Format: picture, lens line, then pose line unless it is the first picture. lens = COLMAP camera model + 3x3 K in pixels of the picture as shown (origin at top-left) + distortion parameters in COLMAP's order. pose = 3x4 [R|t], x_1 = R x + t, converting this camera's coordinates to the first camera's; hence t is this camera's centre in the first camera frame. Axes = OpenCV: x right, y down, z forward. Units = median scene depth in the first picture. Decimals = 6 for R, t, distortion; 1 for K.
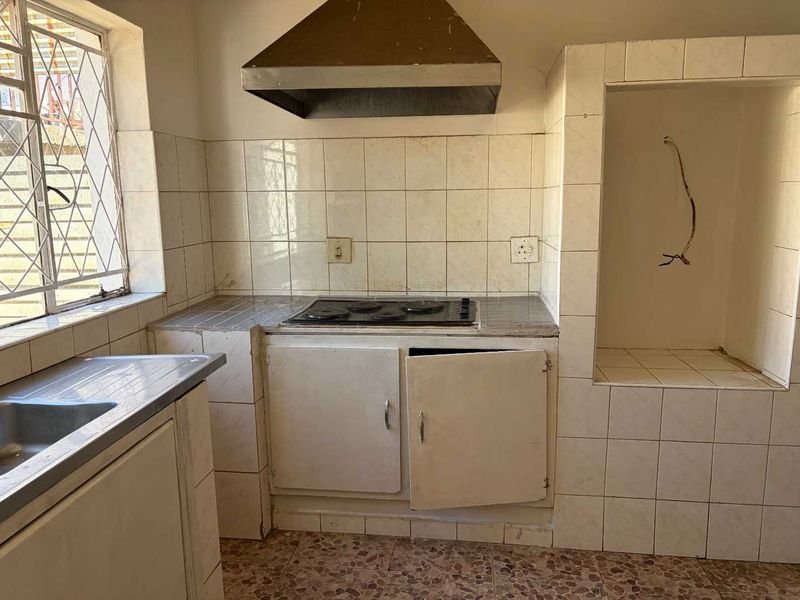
lens RADIAL K [[604.3, 0, 404.1], [0, 604.3, 299.6], [0, 0, 1]] dist [0.073816, -0.073137]
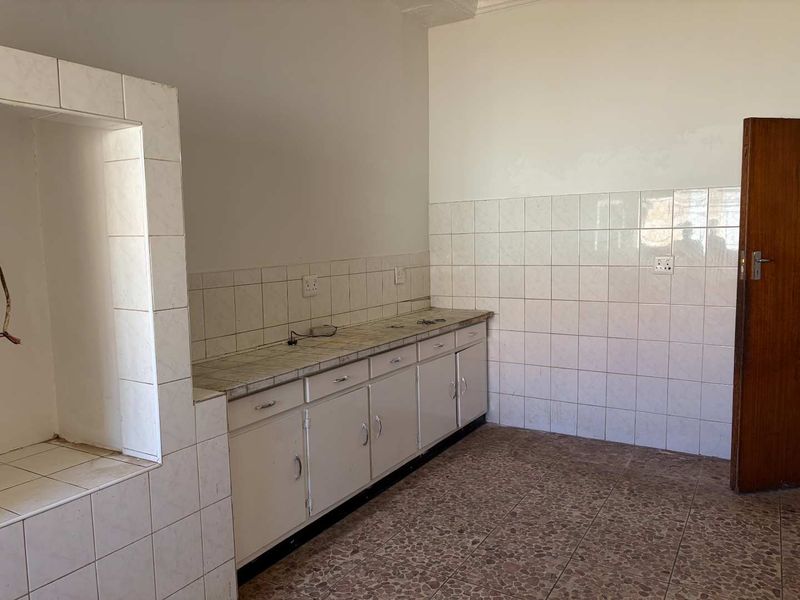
lens RADIAL K [[604.3, 0, 404.1], [0, 604.3, 299.6], [0, 0, 1]] dist [0.073816, -0.073137]
pose [[0.426566, -0.089621, 0.900005, -0.008532], [0.164371, 0.986190, 0.020298, -0.048837], [-0.889395, 0.139276, 0.435406, 0.247835]]
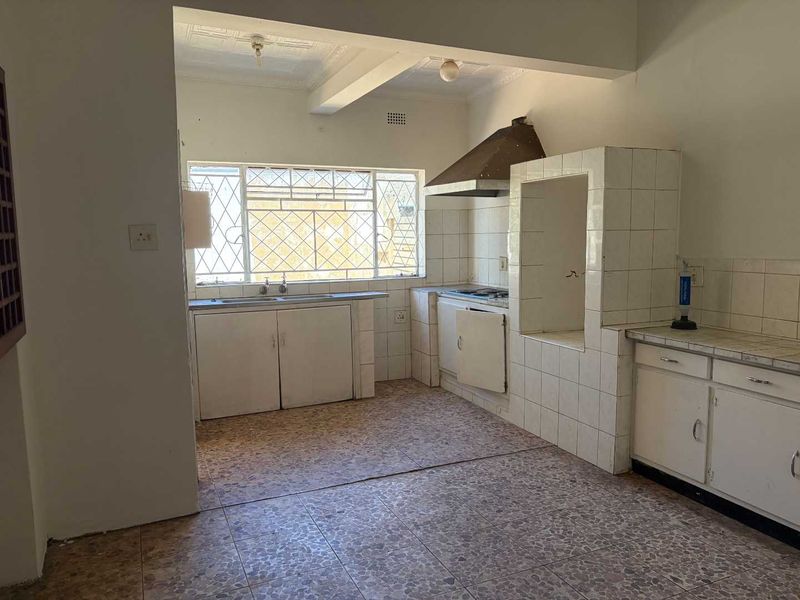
lens RADIAL K [[604.3, 0, 404.1], [0, 604.3, 299.6], [0, 0, 1]] dist [0.073816, -0.073137]
pose [[0.503166, 0.094244, -0.859036, 1.730042], [-0.137469, 0.990107, 0.028103, 0.024877], [0.853186, 0.103951, 0.511144, -0.285337]]
